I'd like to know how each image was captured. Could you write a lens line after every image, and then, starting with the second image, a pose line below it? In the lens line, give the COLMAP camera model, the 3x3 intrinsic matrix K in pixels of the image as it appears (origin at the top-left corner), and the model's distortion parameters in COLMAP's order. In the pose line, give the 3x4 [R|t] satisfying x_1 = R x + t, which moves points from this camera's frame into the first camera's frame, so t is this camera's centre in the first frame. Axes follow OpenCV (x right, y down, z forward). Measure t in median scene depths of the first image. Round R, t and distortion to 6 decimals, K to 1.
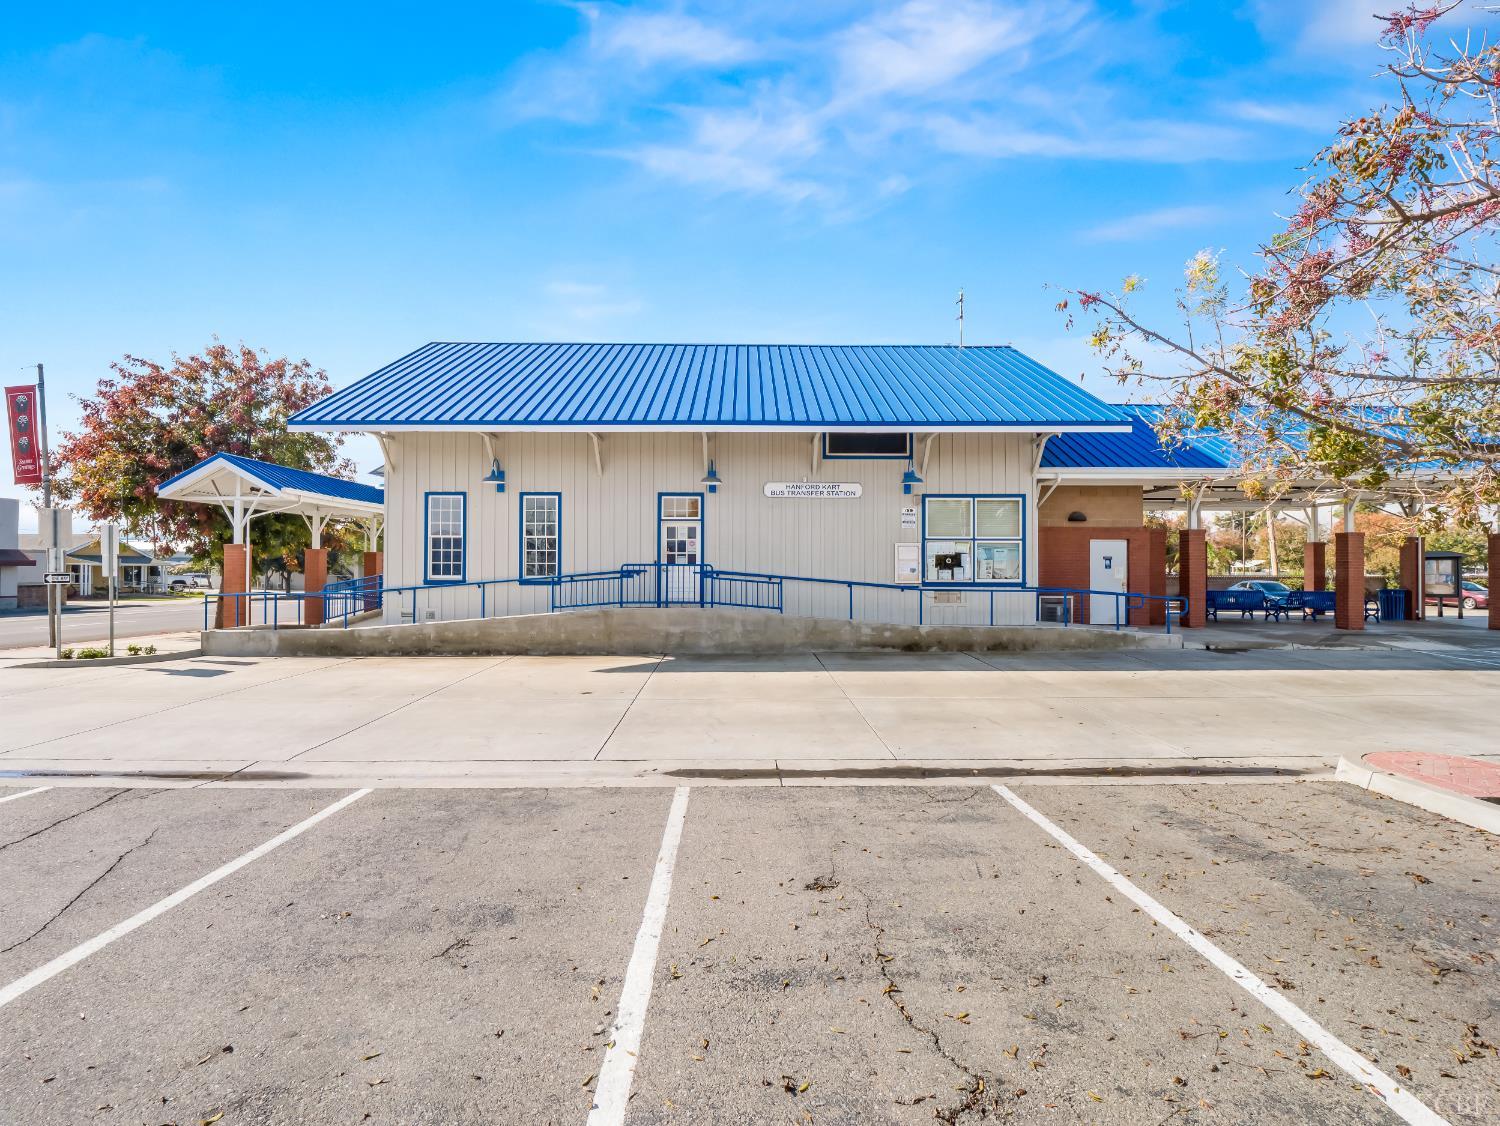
lens RADIAL K [[732.5, 0, 744.7], [0, 732.5, 564.2], [0, 0, 1]] dist [-0.013440, -0.000809]
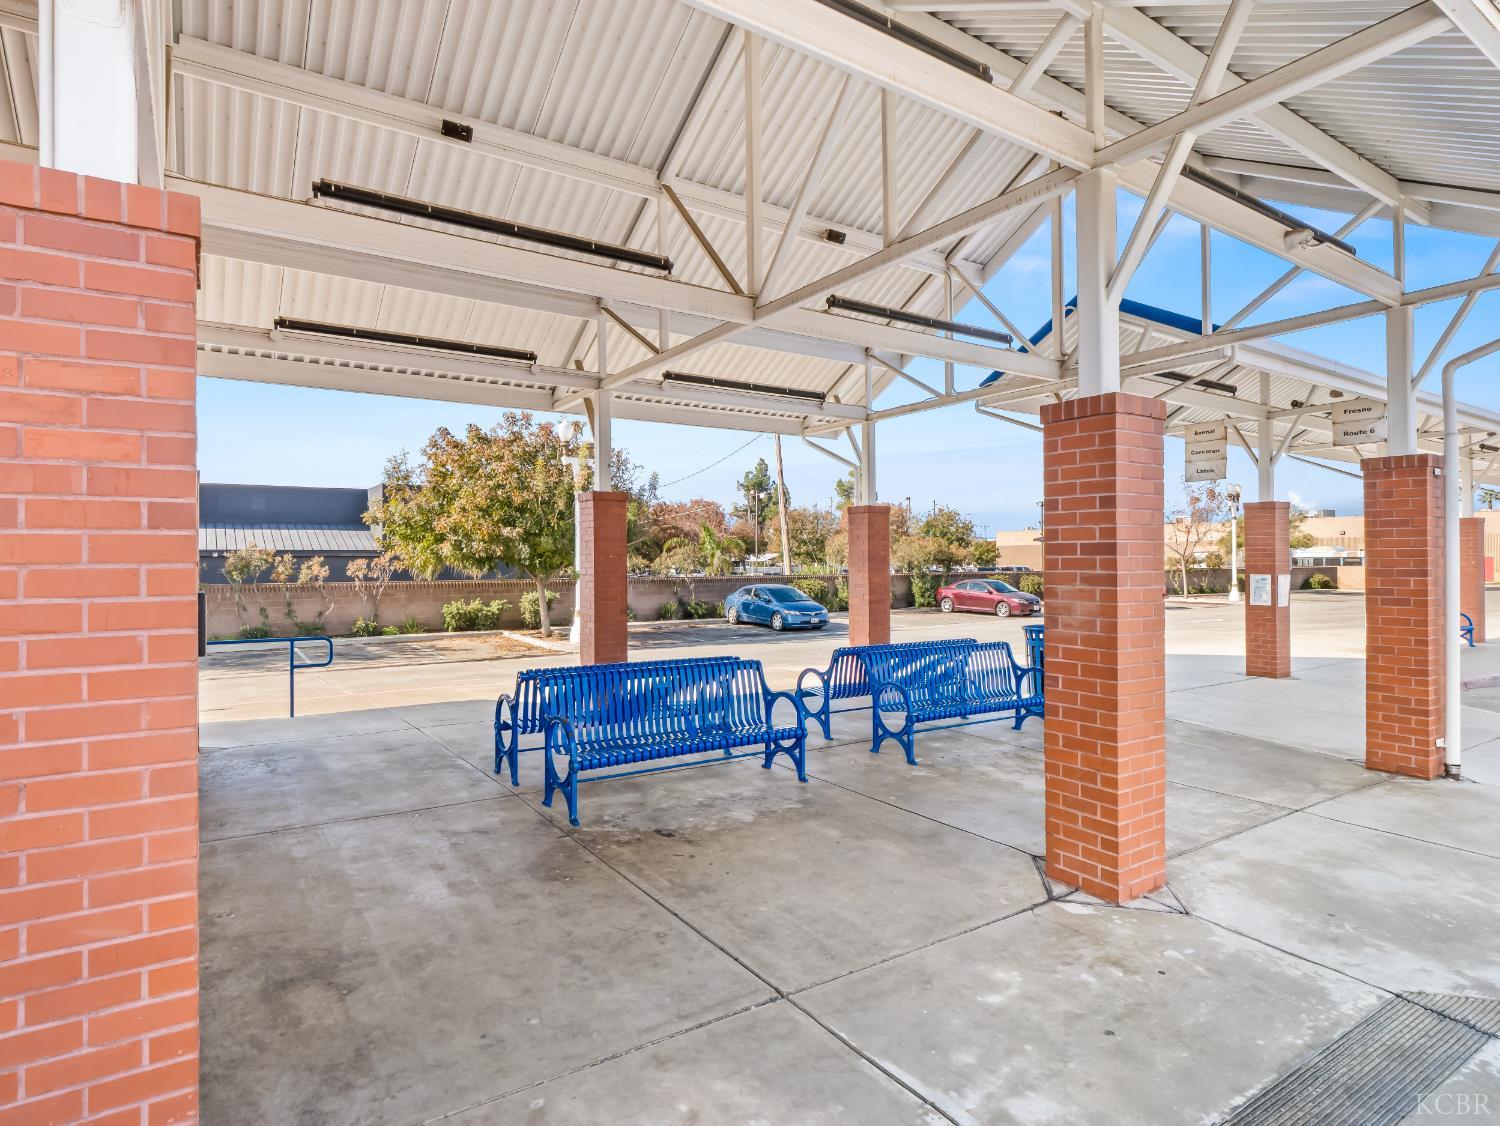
lens RADIAL K [[782.7, 0, 748.9], [0, 782.7, 554.2], [0, 0, 1]] dist [0.000590, -0.000684]
pose [[0.835263, -0.001024, 0.549850, 0.272894], [0.004455, 0.999978, -0.004906, -0.000344], [-0.549833, 0.006547, 0.835249, 0.376719]]
